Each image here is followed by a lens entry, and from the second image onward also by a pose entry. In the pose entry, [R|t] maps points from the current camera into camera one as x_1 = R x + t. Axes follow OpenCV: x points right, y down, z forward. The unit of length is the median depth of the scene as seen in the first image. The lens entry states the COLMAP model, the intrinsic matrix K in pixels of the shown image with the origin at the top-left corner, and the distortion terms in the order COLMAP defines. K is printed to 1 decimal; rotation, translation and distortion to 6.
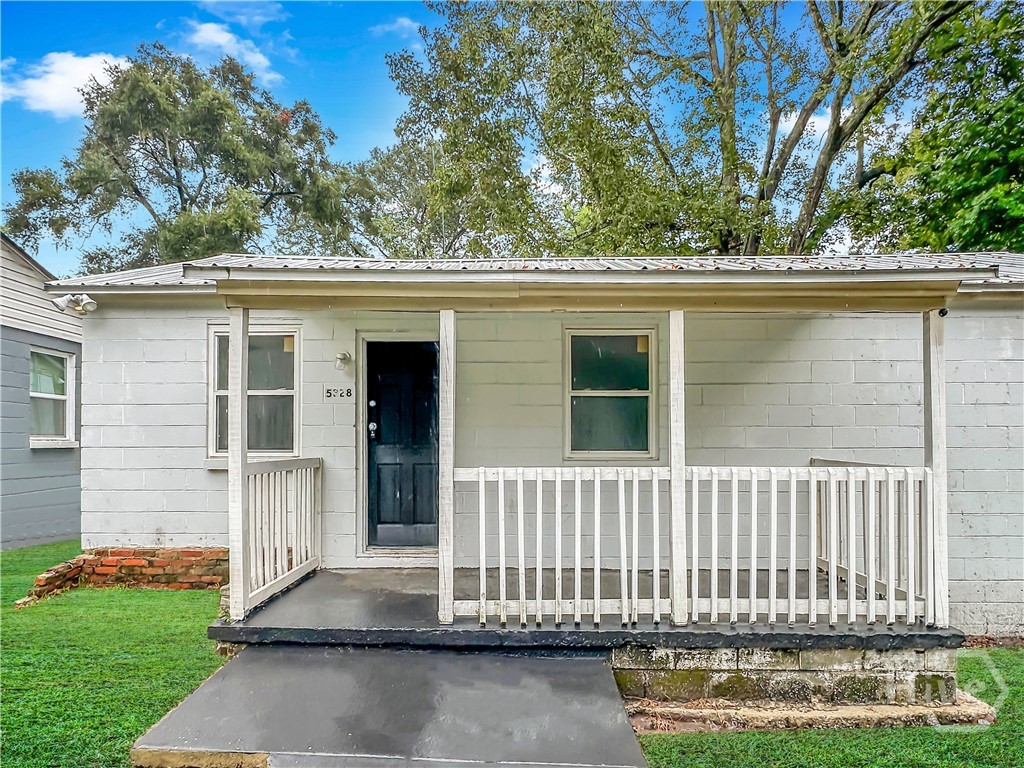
lens RADIAL K [[623.8, 0, 512.0], [0, 623.8, 384.0], [0, 0, 1]] dist [-0.000700, -0.000502]
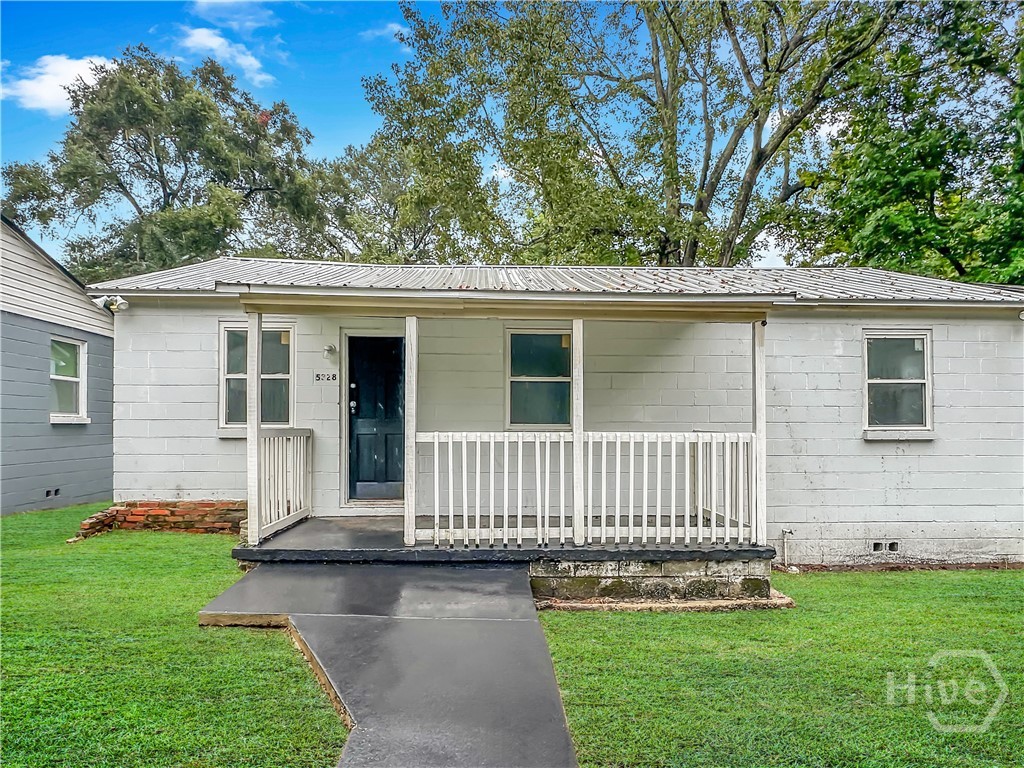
lens RADIAL K [[598.0, 0, 512.0], [0, 598.0, 384.0], [0, 0, 1]] dist [0.000785, 0.000488]
pose [[0.998599, 0.007155, 0.052425, 0.033325], [-0.008303, 0.999730, 0.021699, -0.001305], [-0.052256, -0.022104, 0.998389, -0.222061]]
